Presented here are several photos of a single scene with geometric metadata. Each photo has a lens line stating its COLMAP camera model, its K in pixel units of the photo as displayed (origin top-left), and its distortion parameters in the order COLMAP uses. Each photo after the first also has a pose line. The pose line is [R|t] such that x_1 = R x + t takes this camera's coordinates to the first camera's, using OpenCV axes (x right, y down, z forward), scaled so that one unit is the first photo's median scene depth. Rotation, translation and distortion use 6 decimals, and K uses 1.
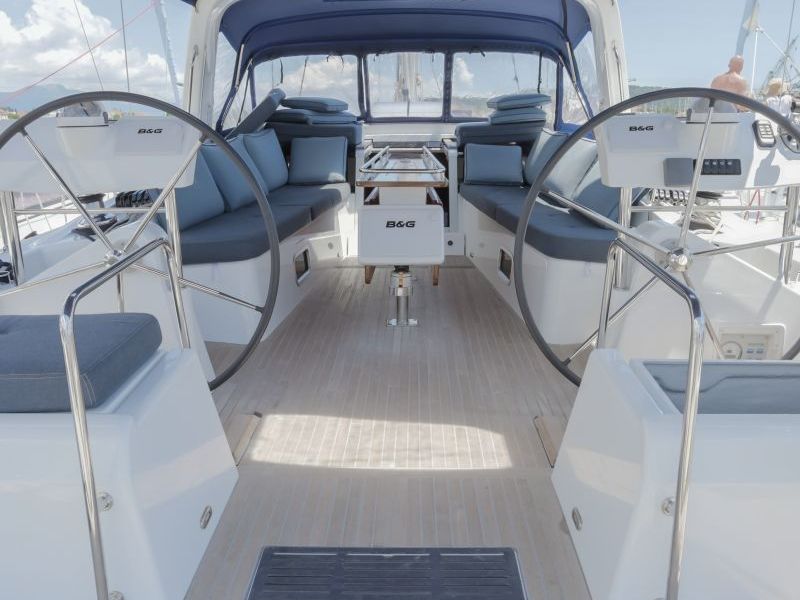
lens RADIAL K [[714.2, 0, 397.7], [0, 714.2, 293.9], [0, 0, 1]] dist [-0.044572, 0.038373]
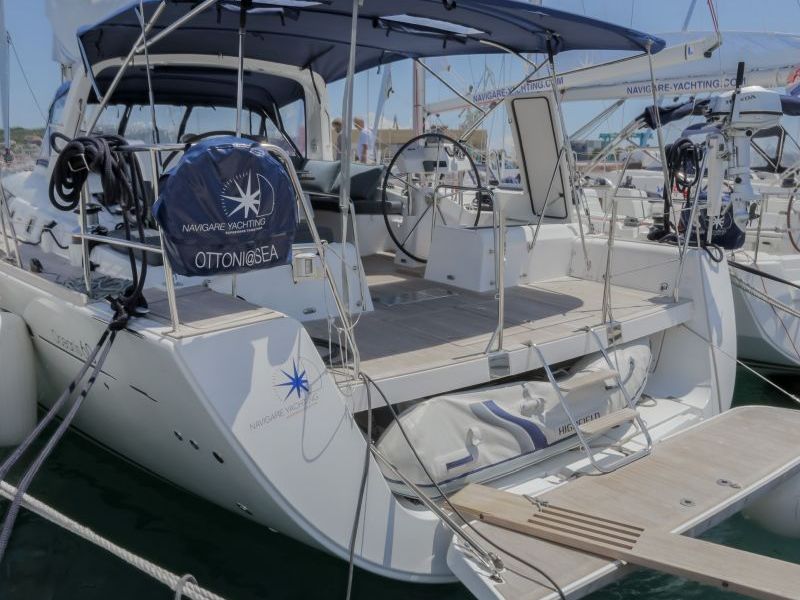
lens RADIAL K [[714.2, 0, 400.4], [0, 714.2, 296.2], [0, 0, 1]] dist [-0.044572, 0.038373]
pose [[0.776719, -0.123219, 0.617677, -0.567347], [0.156024, 0.987753, 0.000847, 0.115438], [-0.610216, 0.095715, 0.786432, -0.386684]]
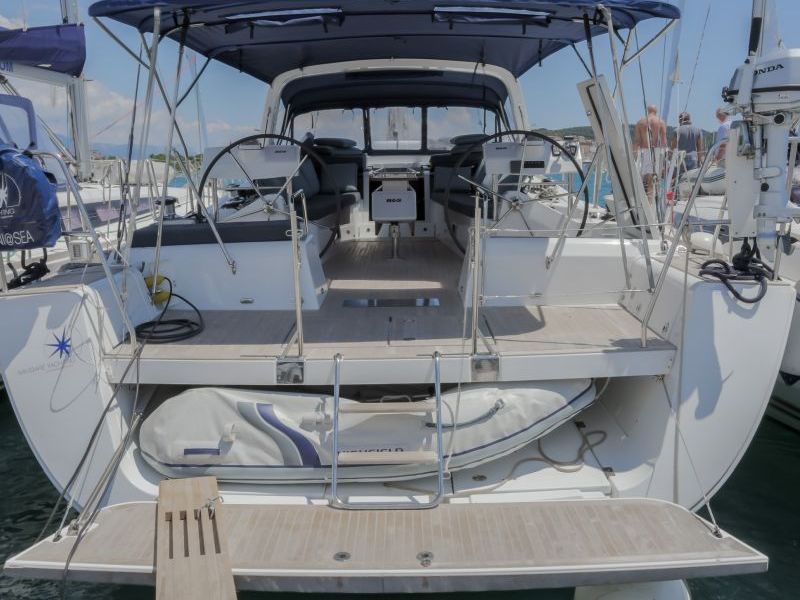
lens RADIAL K [[764.3, 0, 398.5], [0, 764.3, 299.2], [0, 0, 1]] dist [-0.029514, 0.000000]
pose [[0.999845, -0.012084, 0.012782, -0.007523], [0.012868, 0.997924, -0.063102, 0.173144], [-0.011993, 0.063256, 0.997925, -0.608820]]
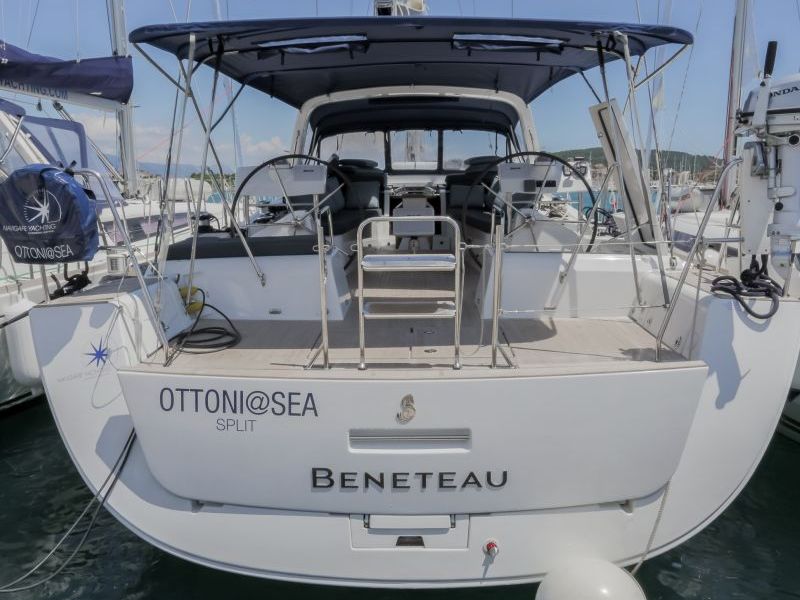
lens RADIAL K [[683.1, 0, 399.5], [0, 683.1, 303.0], [0, 0, 1]] dist [-0.061377, 0.034506]
pose [[0.999967, -0.005307, -0.006166, -0.014779], [0.004895, 0.997881, -0.064874, 0.161756], [0.006497, 0.064841, 0.997874, -0.556280]]
